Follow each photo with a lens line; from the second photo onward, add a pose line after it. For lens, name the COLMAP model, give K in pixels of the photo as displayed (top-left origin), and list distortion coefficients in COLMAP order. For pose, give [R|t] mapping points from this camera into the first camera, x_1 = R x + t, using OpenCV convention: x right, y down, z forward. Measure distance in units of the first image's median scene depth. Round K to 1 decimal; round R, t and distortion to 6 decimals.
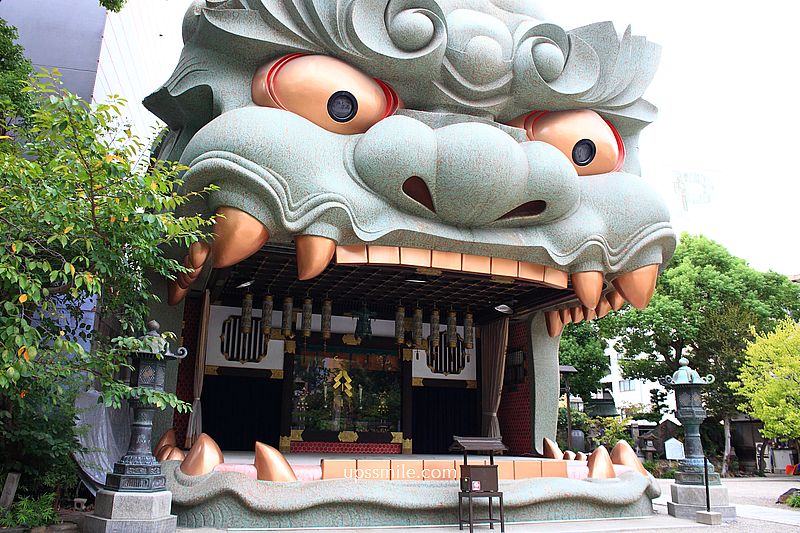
lens RADIAL K [[619.7, 0, 368.9], [0, 619.7, 259.6], [0, 0, 1]] dist [-0.075681, 0.014982]
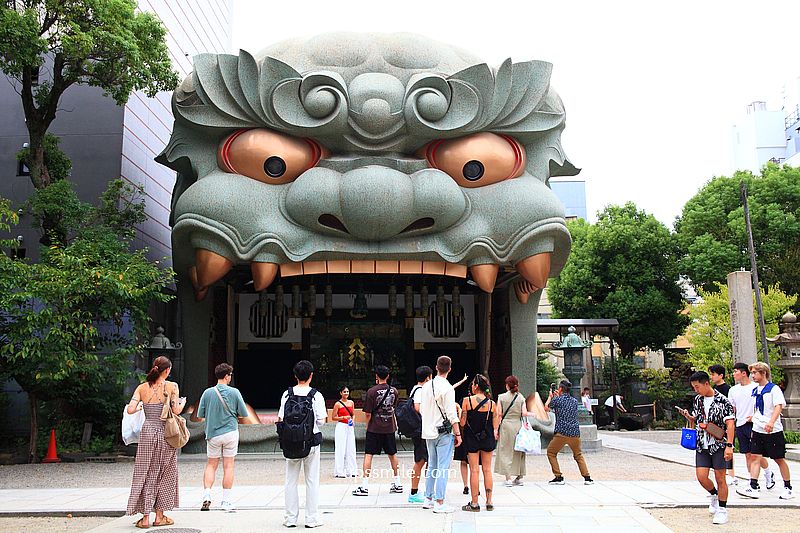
lens RADIAL K [[795.7, 0, 383.6], [0, 795.7, 251.4], [0, 0, 1]] dist [-0.045902, -0.002920]
pose [[0.973215, -0.069119, -0.219260, 0.554824], [0.090602, 0.991860, 0.089476, -0.185466], [0.211291, -0.106945, 0.971555, -0.700100]]
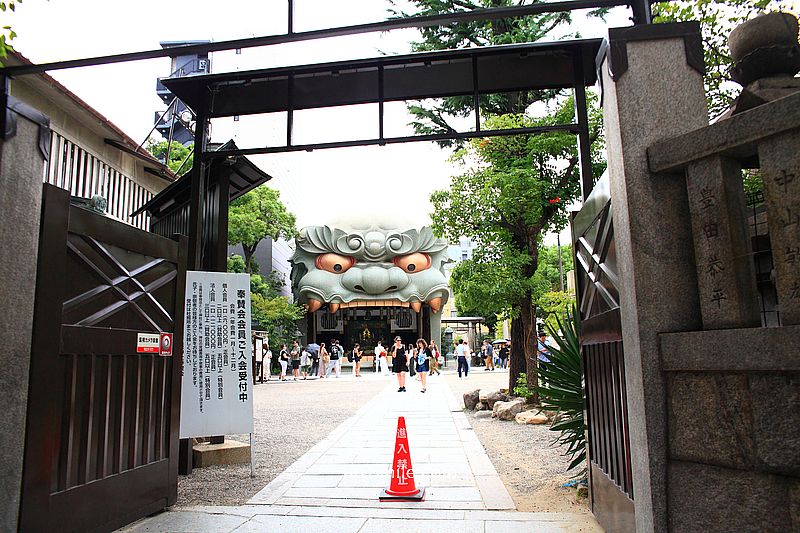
lens RADIAL K [[558.7, 0, 401.0], [0, 558.7, 267.2], [0, 0, 1]] dist [-0.100375, 0.074046]
pose [[0.982342, -0.076777, -0.170615, 0.881591], [0.096956, 0.988822, 0.113272, -0.571447], [0.160011, -0.127814, 0.978805, -2.193657]]
